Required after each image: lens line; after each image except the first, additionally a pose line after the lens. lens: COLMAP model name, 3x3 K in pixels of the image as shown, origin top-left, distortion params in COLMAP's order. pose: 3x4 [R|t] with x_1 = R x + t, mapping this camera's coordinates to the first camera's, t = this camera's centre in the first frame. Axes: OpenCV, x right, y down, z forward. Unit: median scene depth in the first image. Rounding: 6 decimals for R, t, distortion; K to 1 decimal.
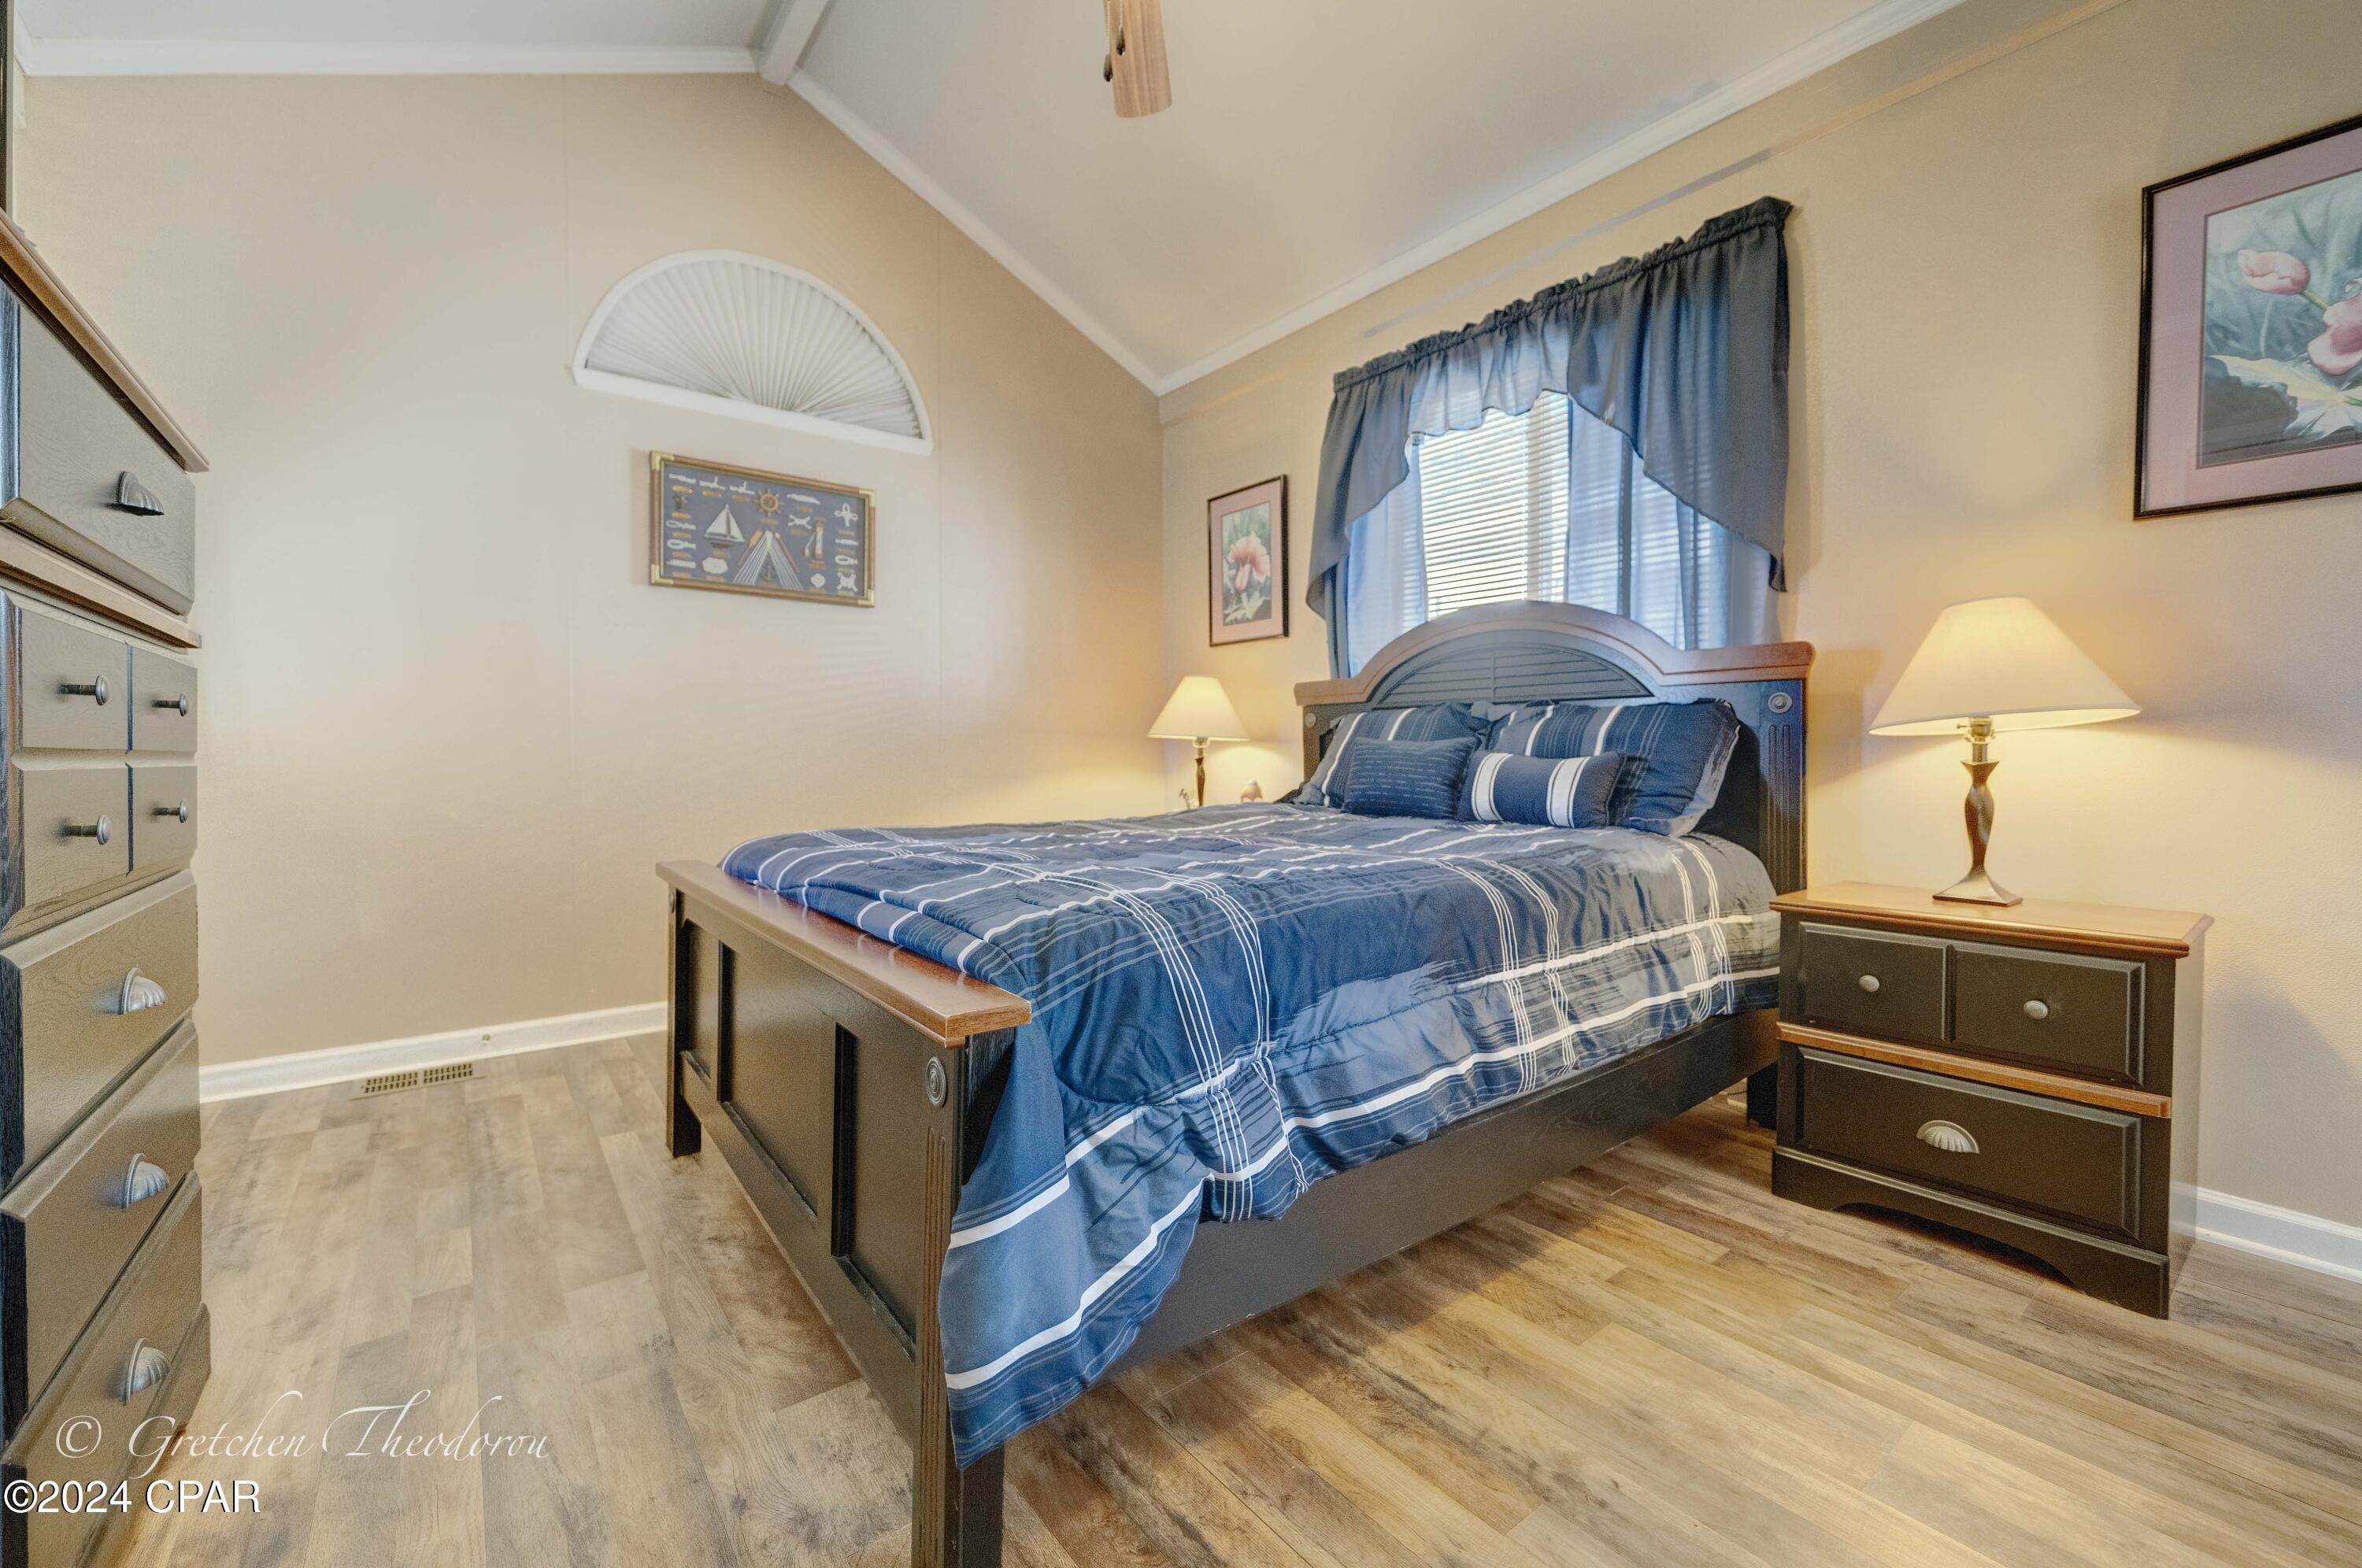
lens RADIAL K [[959.8, 0, 1182.9], [0, 959.8, 762.8], [0, 0, 1]] dist [0.001790, 0.000121]
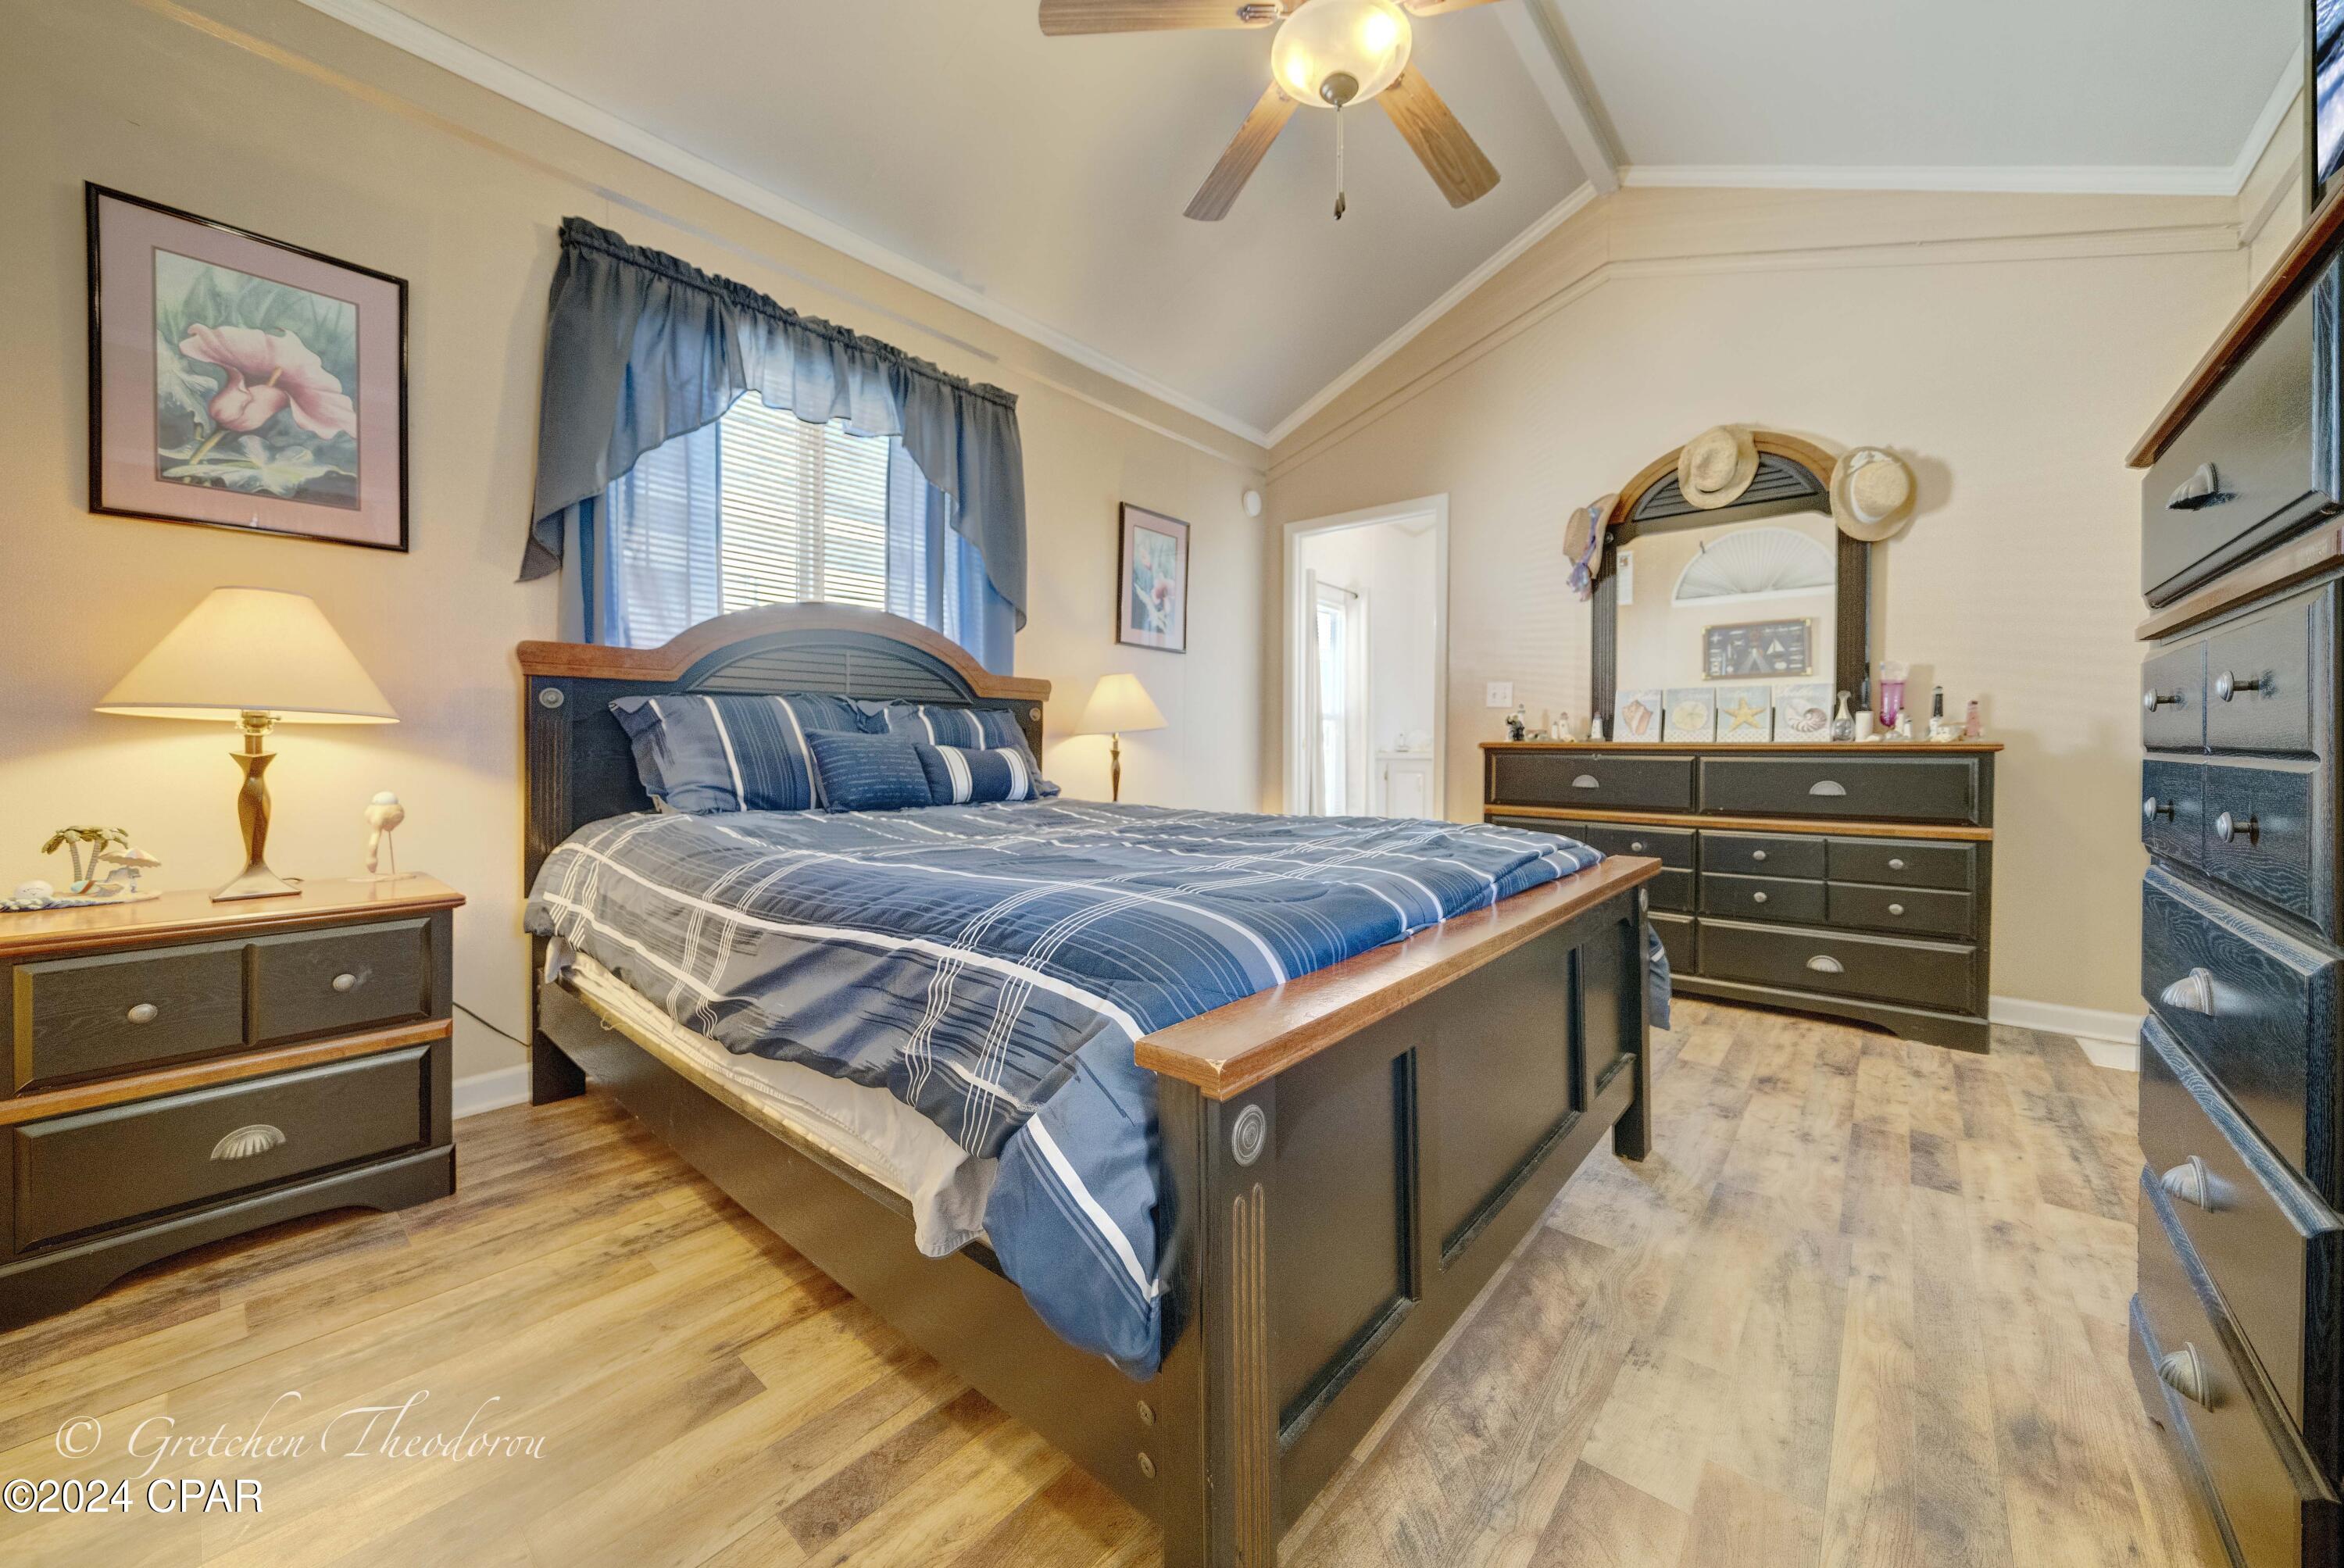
lens RADIAL K [[907.1, 0, 1118.9], [0, 907.1, 752.1], [0, 0, 1]] dist [-0.000588, -0.000268]
pose [[-0.201125, -0.009487, 0.979520, -0.725568], [0.010818, 0.999871, 0.011905, -0.012913], [-0.979506, 0.012991, -0.200997, 0.923120]]
